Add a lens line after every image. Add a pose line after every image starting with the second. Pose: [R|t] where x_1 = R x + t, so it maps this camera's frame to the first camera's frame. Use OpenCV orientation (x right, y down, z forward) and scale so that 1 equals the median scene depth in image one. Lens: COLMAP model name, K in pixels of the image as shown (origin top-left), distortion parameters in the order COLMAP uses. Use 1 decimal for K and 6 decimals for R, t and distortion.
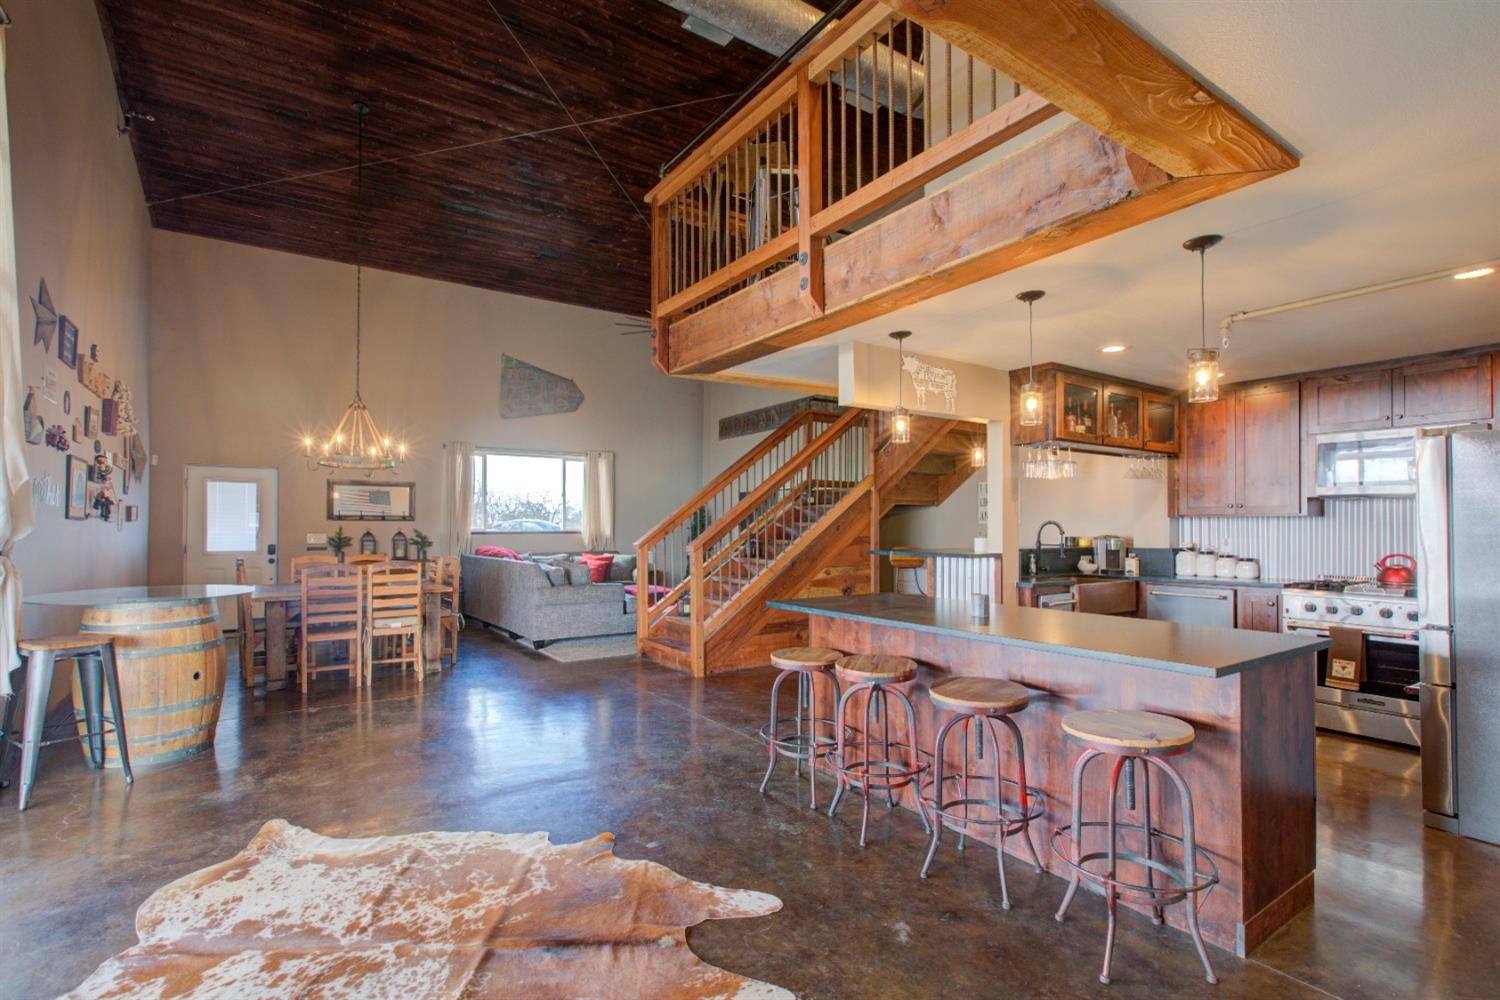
lens RADIAL K [[695.2, 0, 747.4], [0, 695.2, 522.6], [0, 0, 1]] dist [-0.000292, 0.000869]
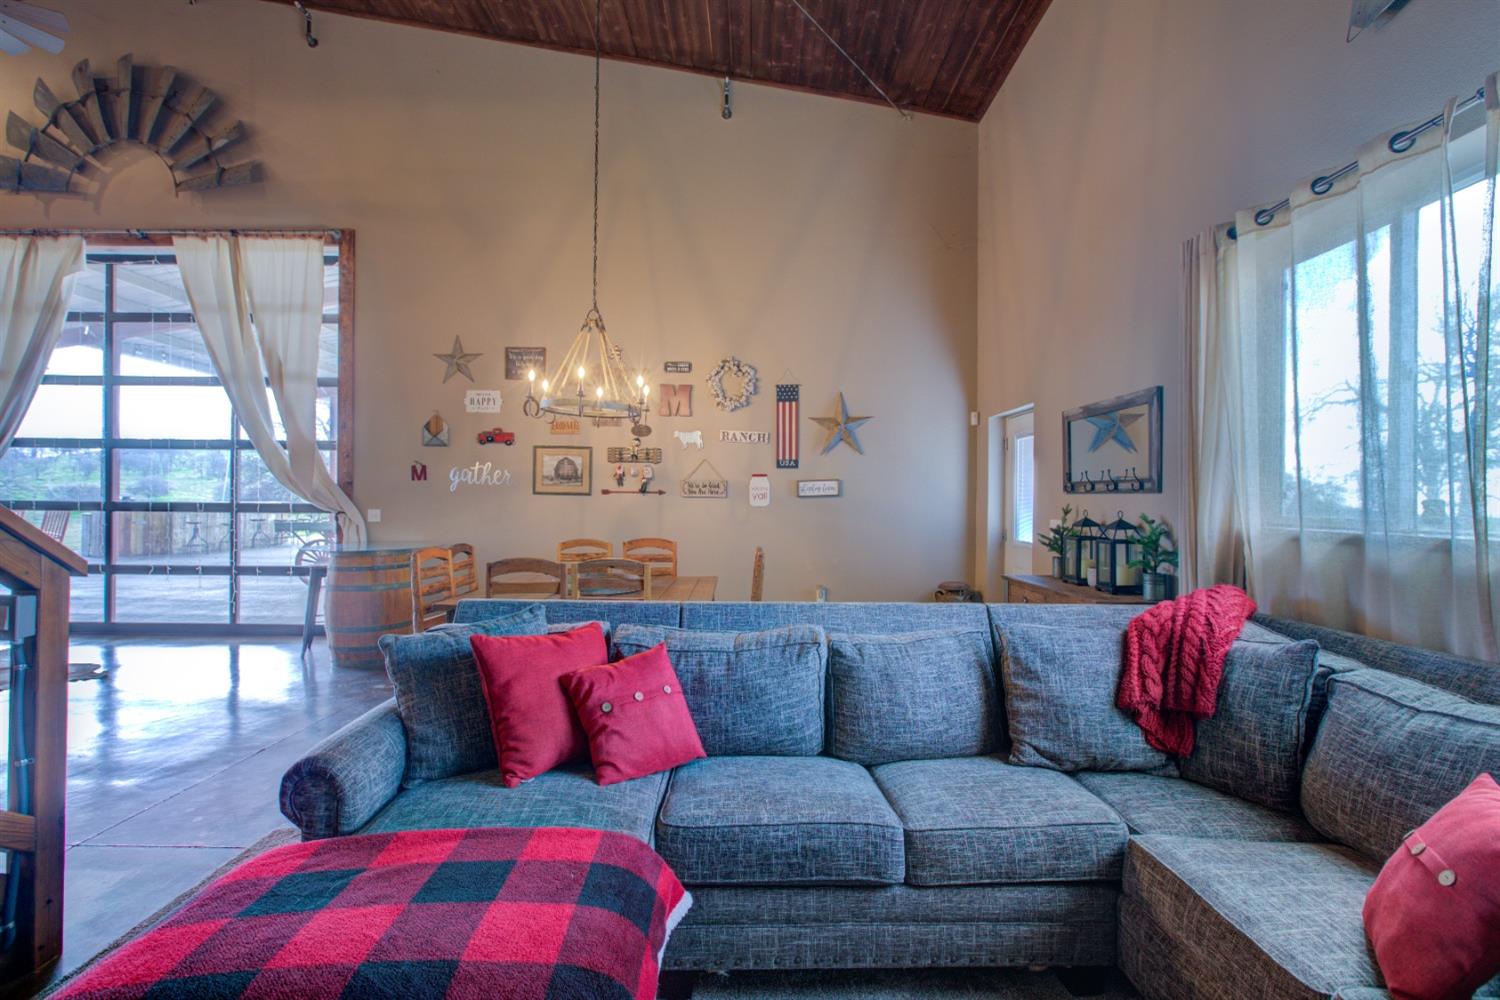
lens RADIAL K [[682.3, 0, 745.4], [0, 682.3, 503.1], [0, 0, 1]] dist [-0.011554, 0.005398]
pose [[-0.564989, 0.002415, -0.825095, -0.102824], [-0.002337, 0.999987, 0.004527, 0.004594], [0.825095, 0.004486, -0.564976, 1.723404]]
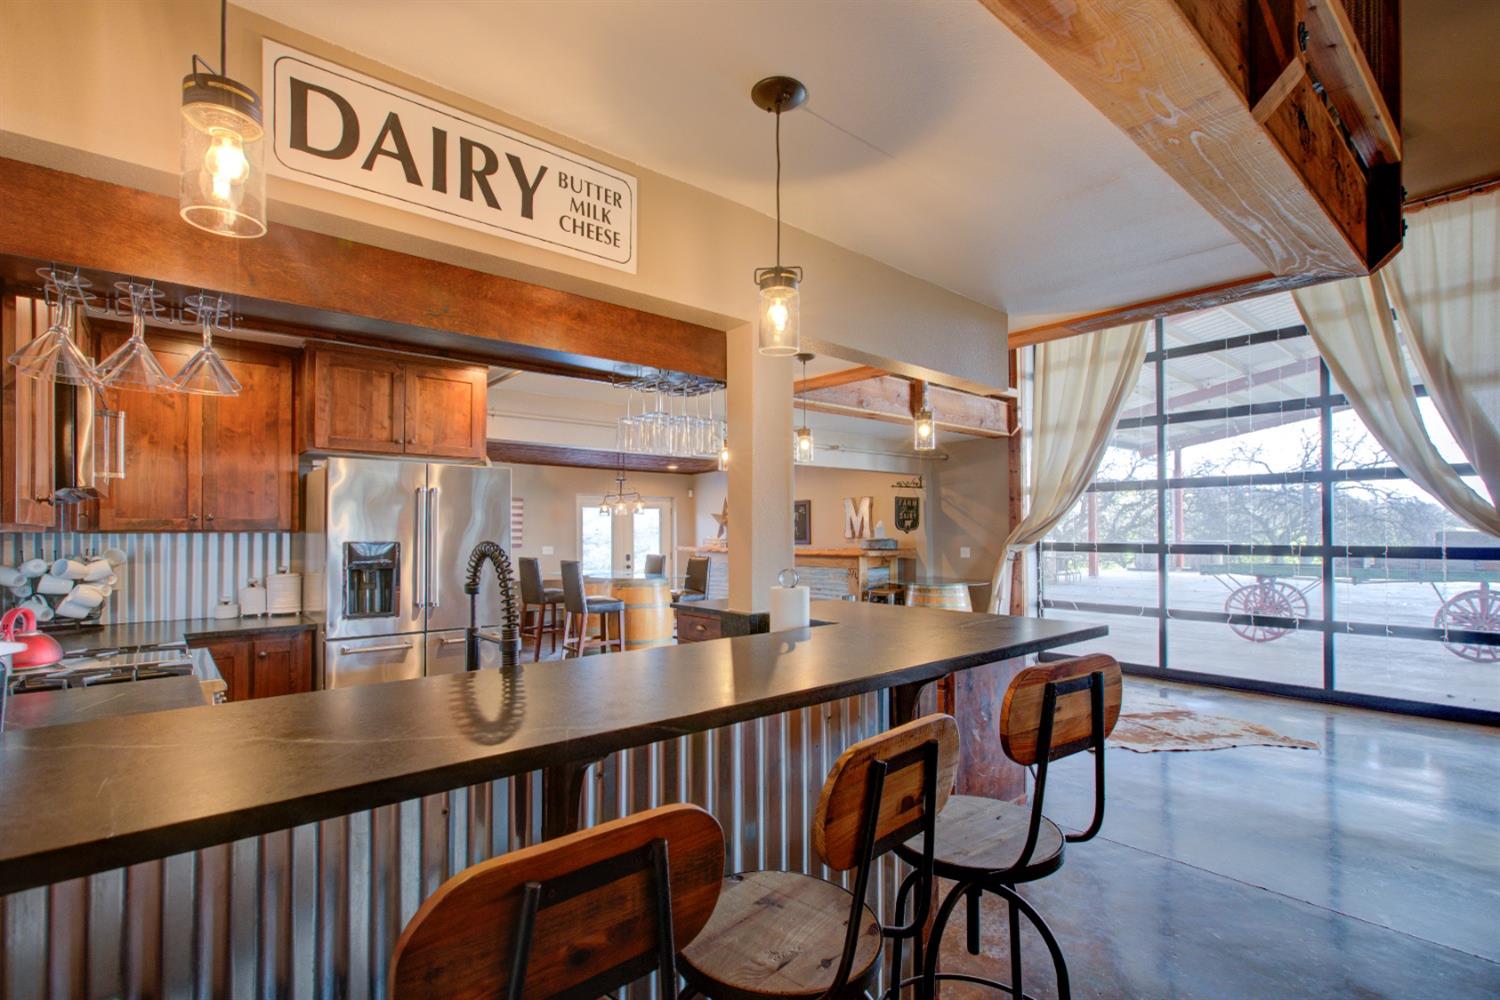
lens RADIAL K [[700.9, 0, 742.2], [0, 700.9, 517.4], [0, 0, 1]] dist [-0.020143, 0.009620]
pose [[-0.994261, 0.001242, -0.106975, 0.364998], [0.004210, 0.999612, -0.027523, -0.004333], [0.106899, -0.027815, -0.993881, 1.246731]]
